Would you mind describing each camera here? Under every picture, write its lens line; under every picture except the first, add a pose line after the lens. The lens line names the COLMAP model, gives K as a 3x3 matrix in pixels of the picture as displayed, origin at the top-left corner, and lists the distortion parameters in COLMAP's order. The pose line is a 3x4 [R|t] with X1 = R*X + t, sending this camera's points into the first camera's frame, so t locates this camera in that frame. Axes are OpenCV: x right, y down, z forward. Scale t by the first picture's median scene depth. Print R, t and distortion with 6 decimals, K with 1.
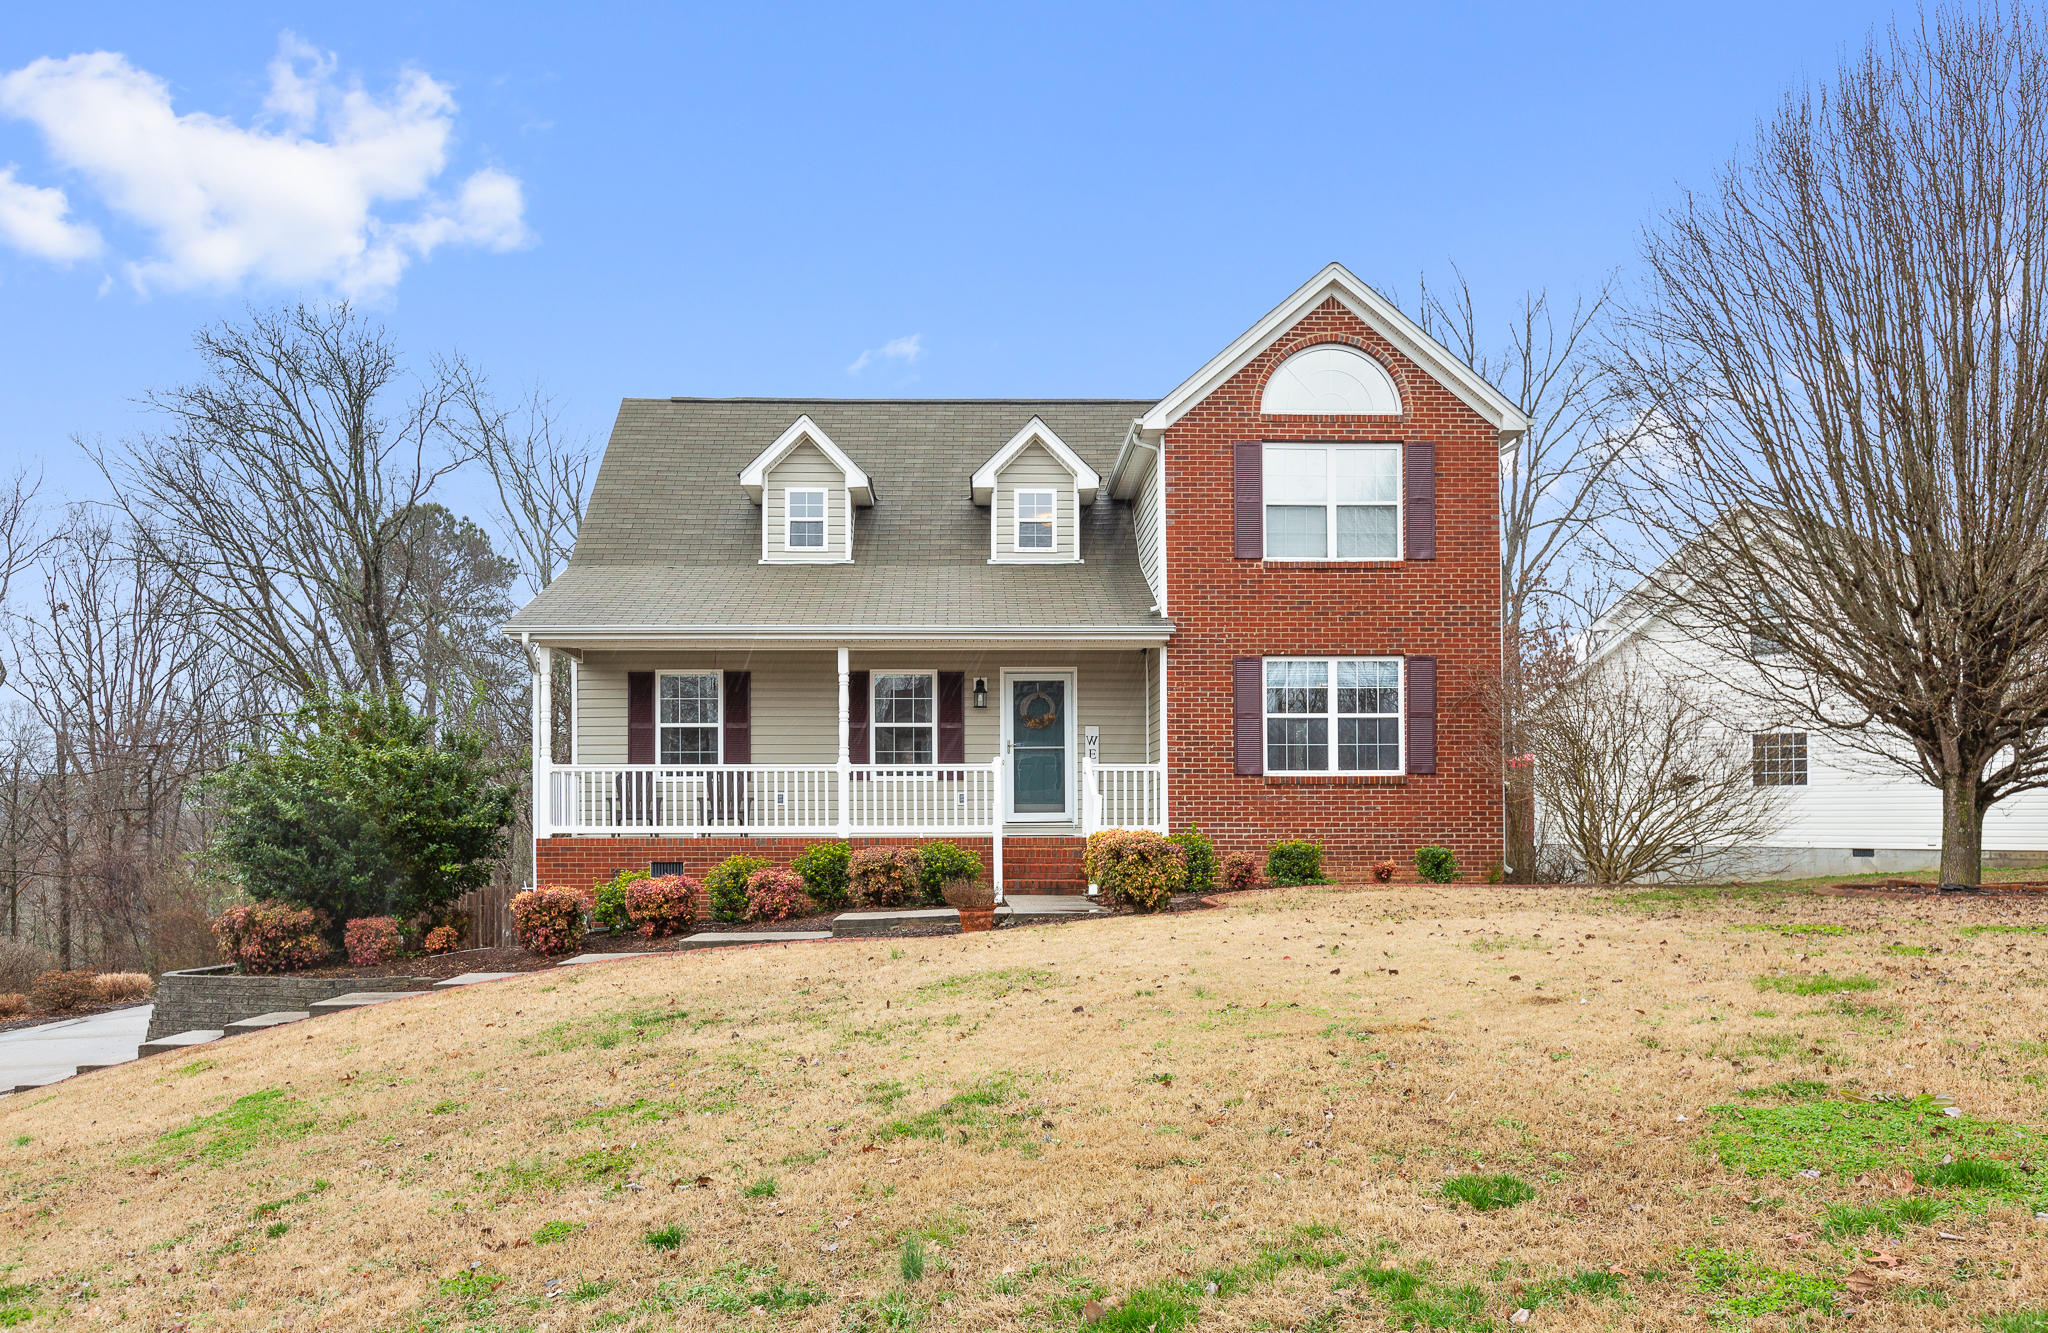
lens RADIAL K [[1428.2, 0, 917.6], [0, 1428.2, 849.8], [0, 0, 1]] dist [0.000875, -0.002109]
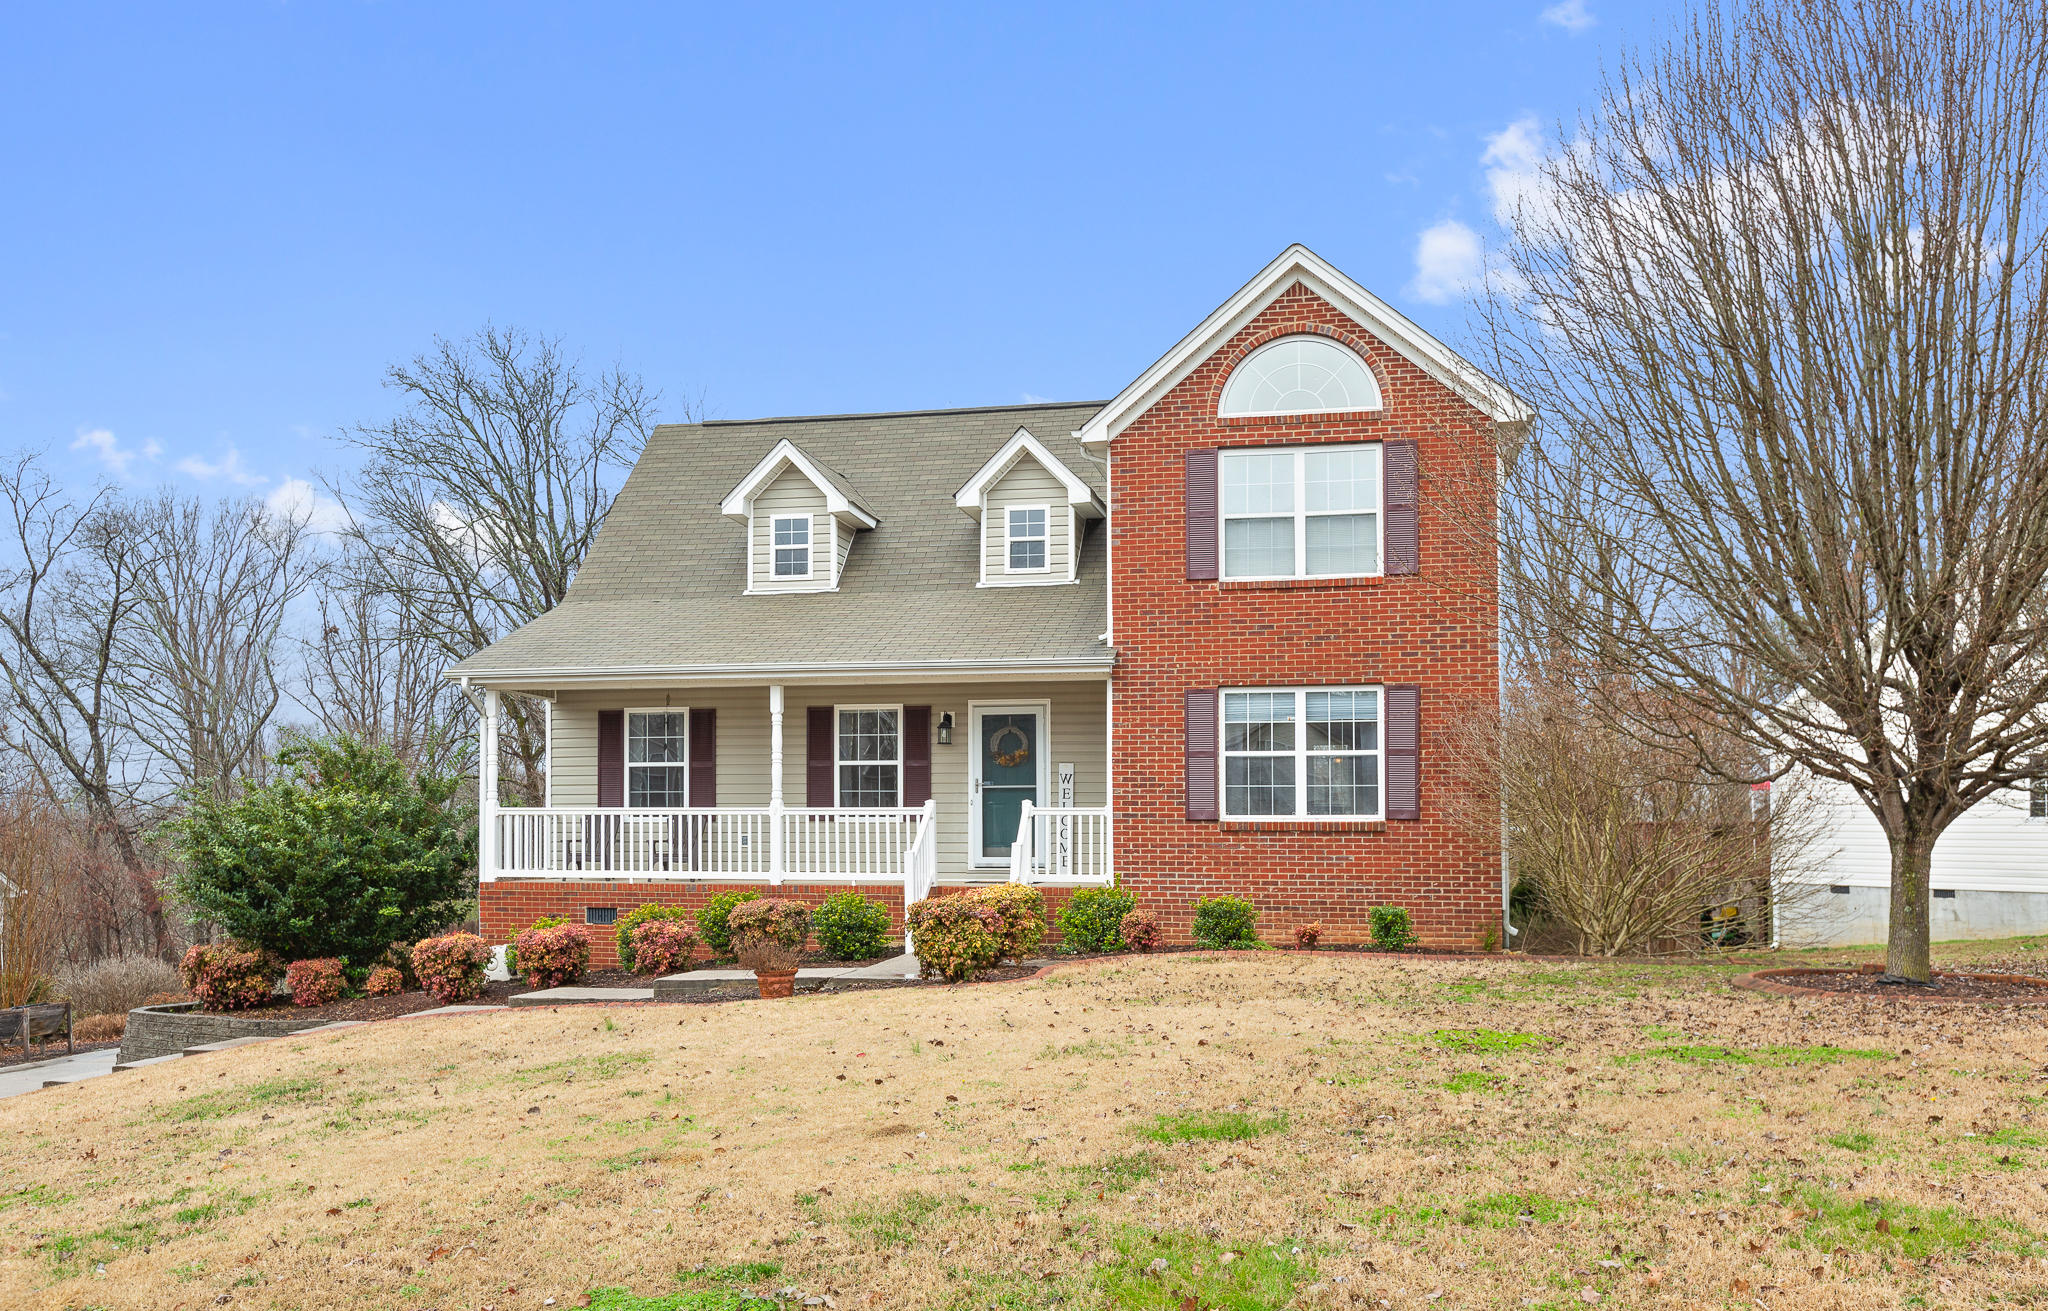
lens RADIAL K [[1540.5, 0, 1008.1], [0, 1540.5, 834.4], [0, 0, 1]] dist [0.003795, -0.003608]
pose [[0.976150, 0.005324, -0.217031, 0.321483], [-0.008012, 0.999902, -0.011503, -0.031376], [0.216949, 0.012967, 0.976097, 0.029839]]
